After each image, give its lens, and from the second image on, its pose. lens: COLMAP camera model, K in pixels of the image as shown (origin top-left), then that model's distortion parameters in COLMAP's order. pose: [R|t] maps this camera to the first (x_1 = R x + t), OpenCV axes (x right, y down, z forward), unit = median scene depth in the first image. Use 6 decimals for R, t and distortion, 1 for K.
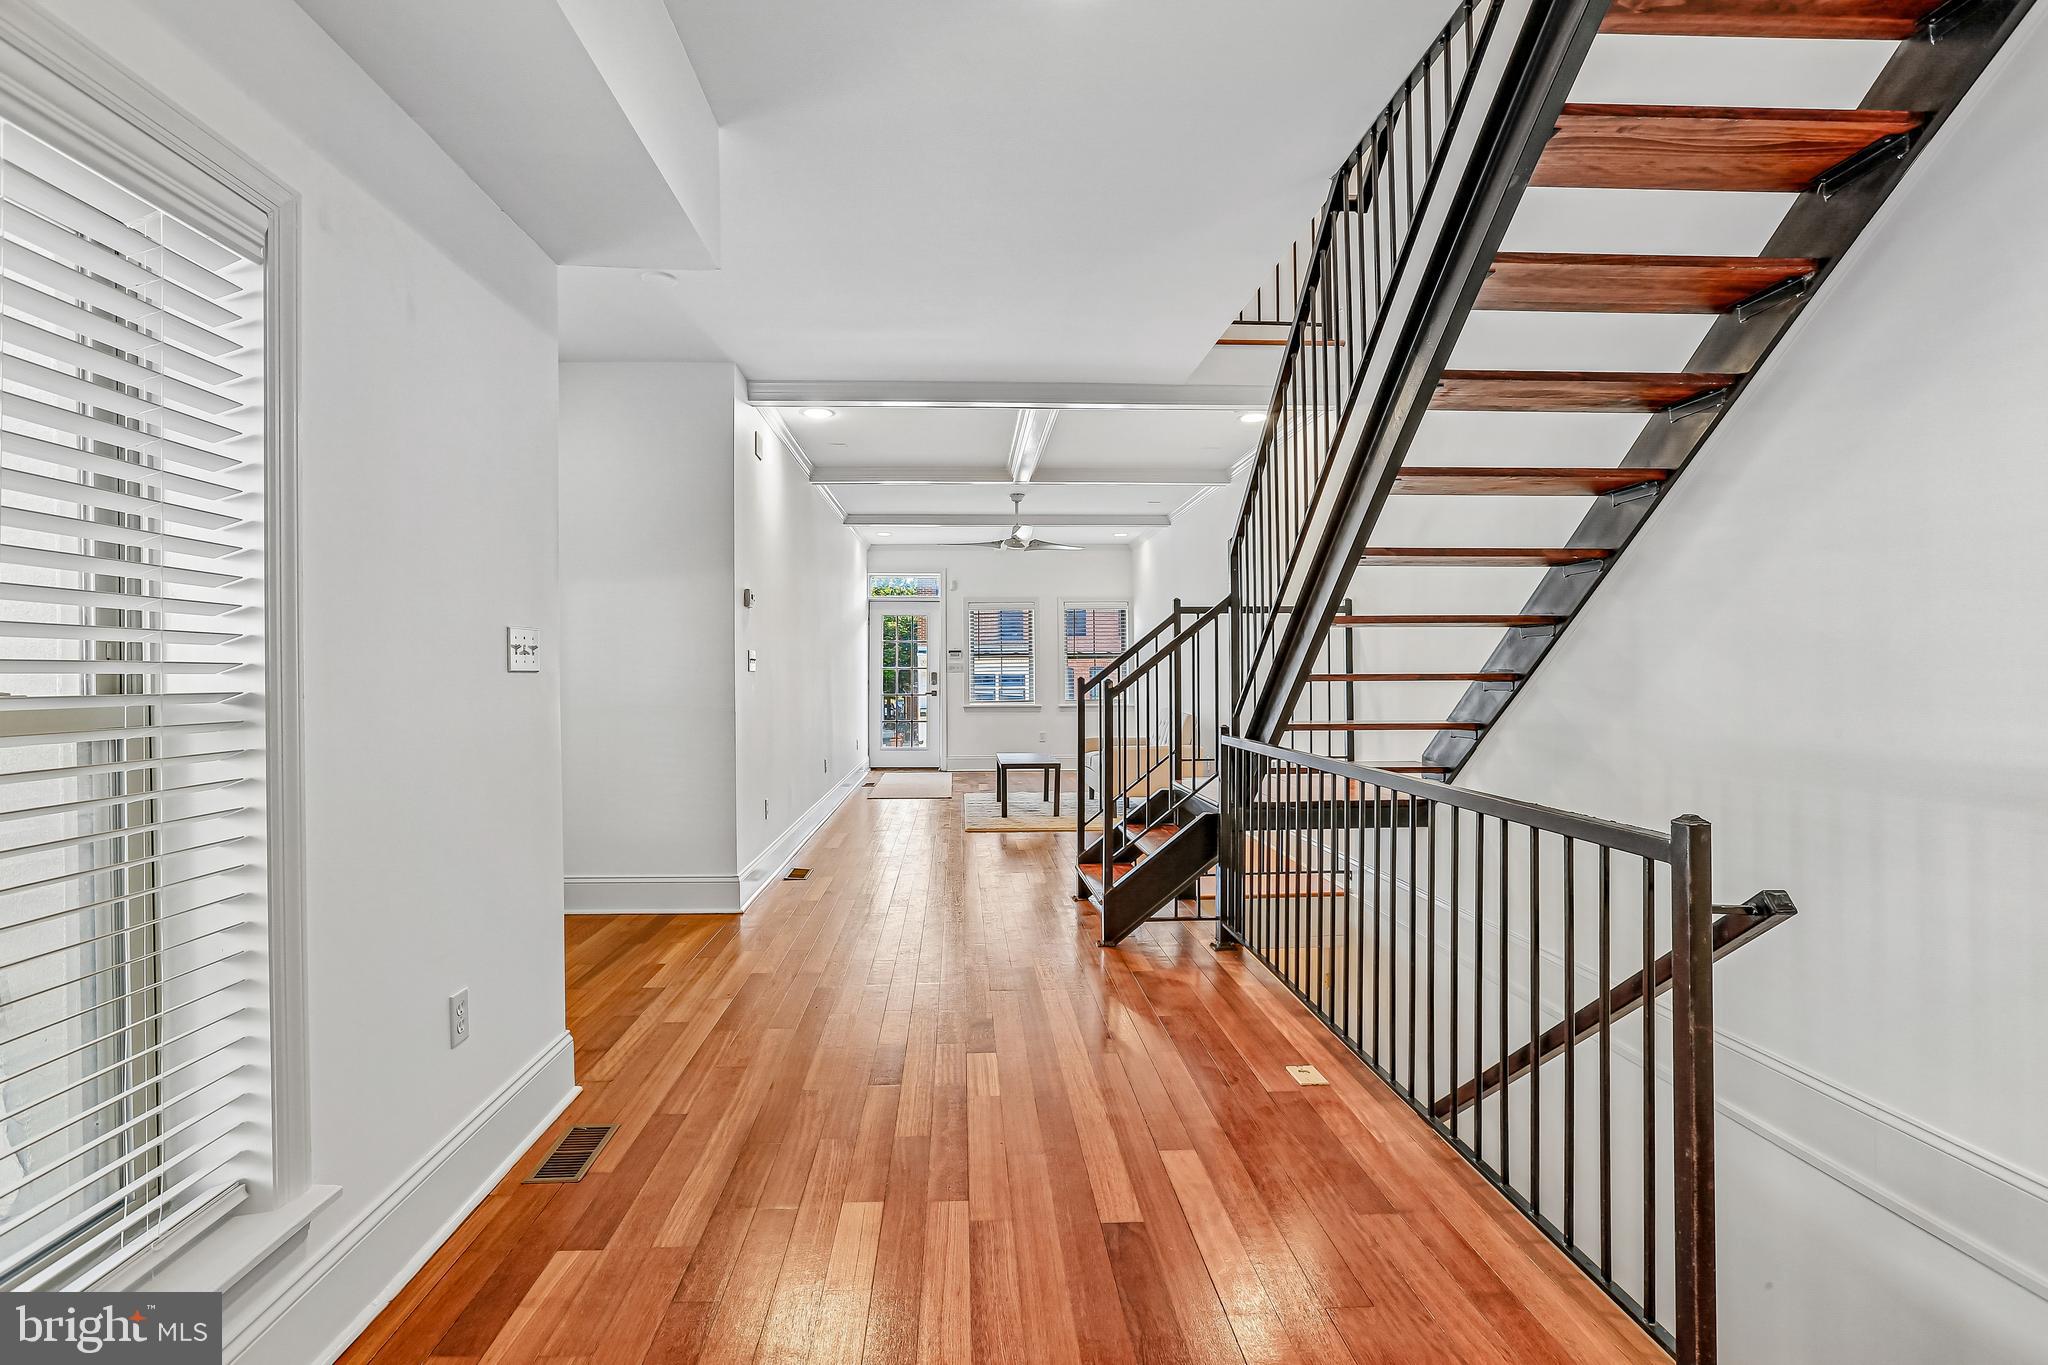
lens RADIAL K [[982.4, 0, 1015.1], [0, 982.4, 669.2], [0, 0, 1]] dist [-0.039323, 0.000368]
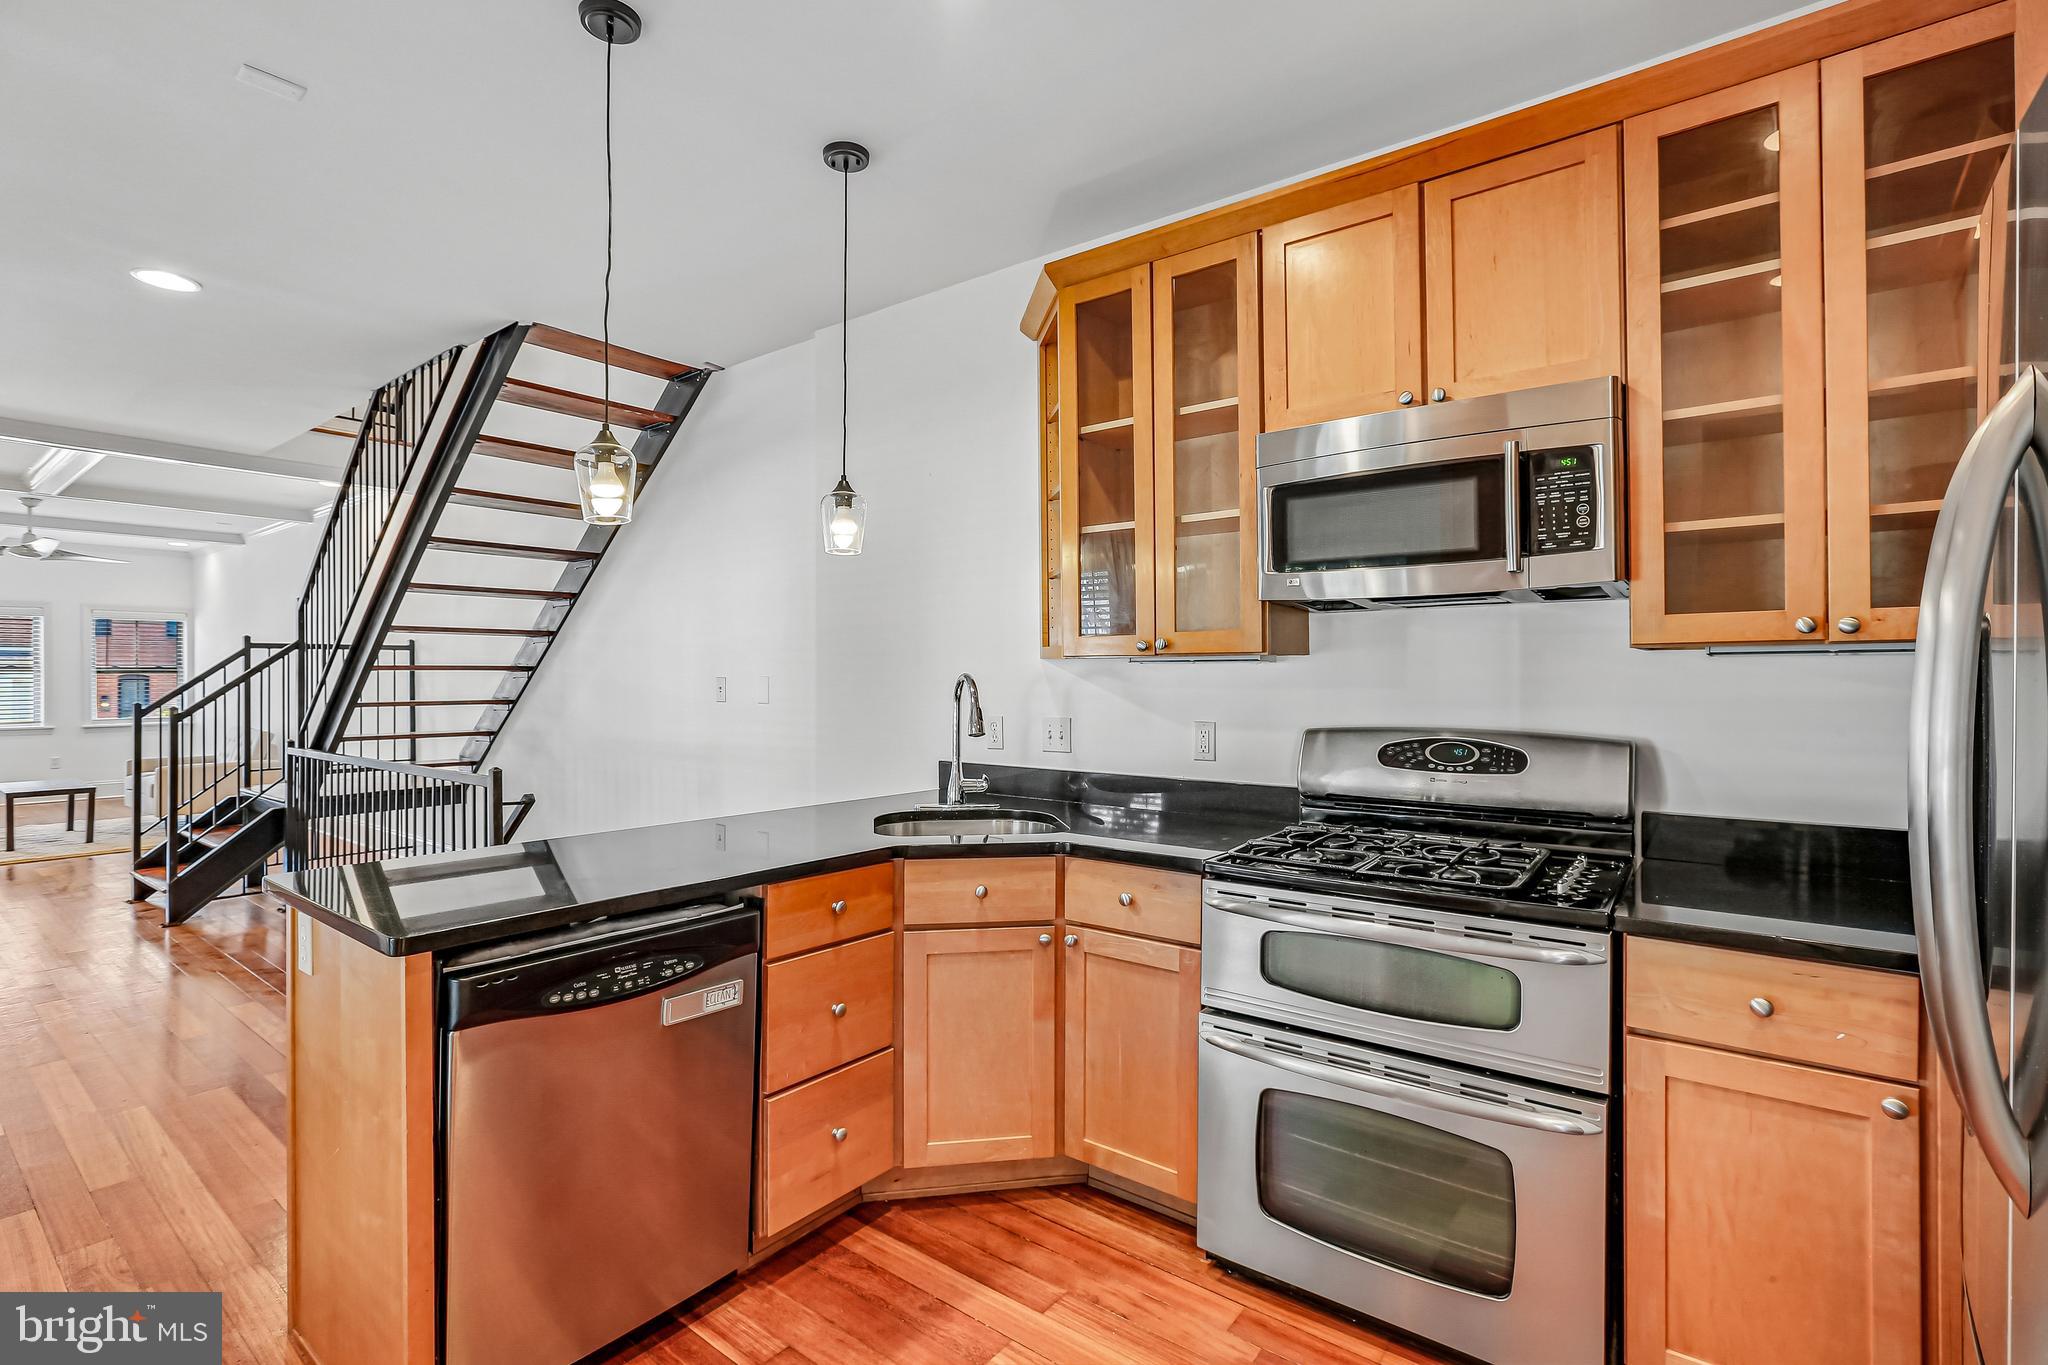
lens RADIAL K [[936.5, 0, 1025.8], [0, 936.5, 662.4], [0, 0, 1]] dist [-0.013281, -0.000153]
pose [[0.655960, 0.009950, 0.754730, -0.077709], [-0.000860, 0.999922, -0.012435, -0.031282], [-0.754795, 0.007508, 0.655918, -0.541327]]
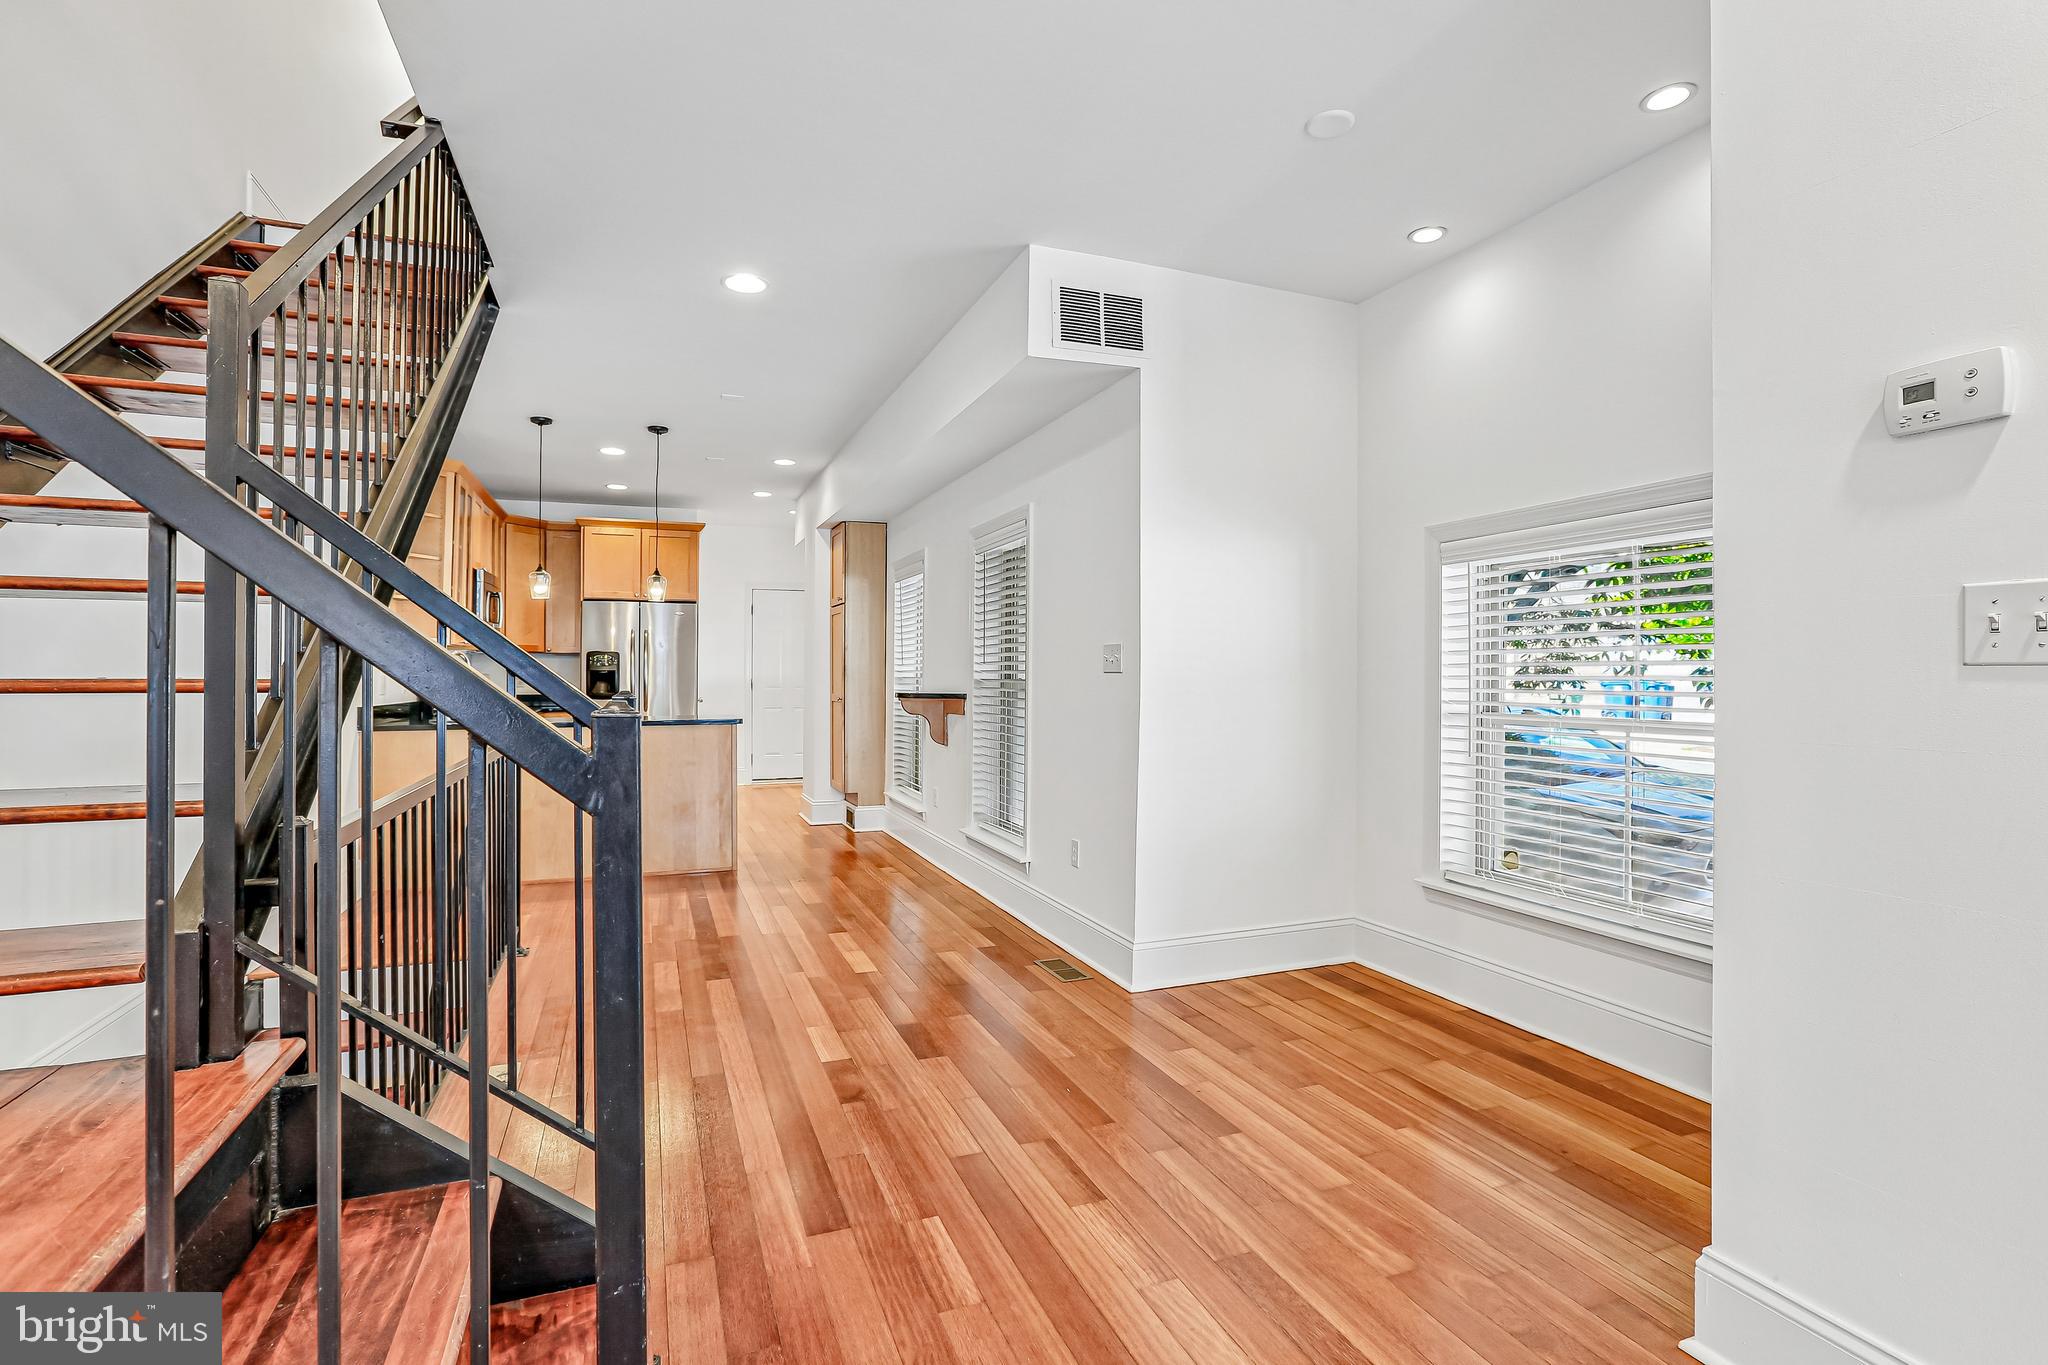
lens RADIAL K [[982.4, 0, 1015.1], [0, 982.4, 669.2], [0, 0, 1]] dist [-0.039323, 0.000368]
pose [[-0.953656, 0.003670, -0.300878, 0.057428], [0.006113, 0.999956, -0.007178, 0.004311], [0.300838, -0.008685, -0.953636, 1.308910]]
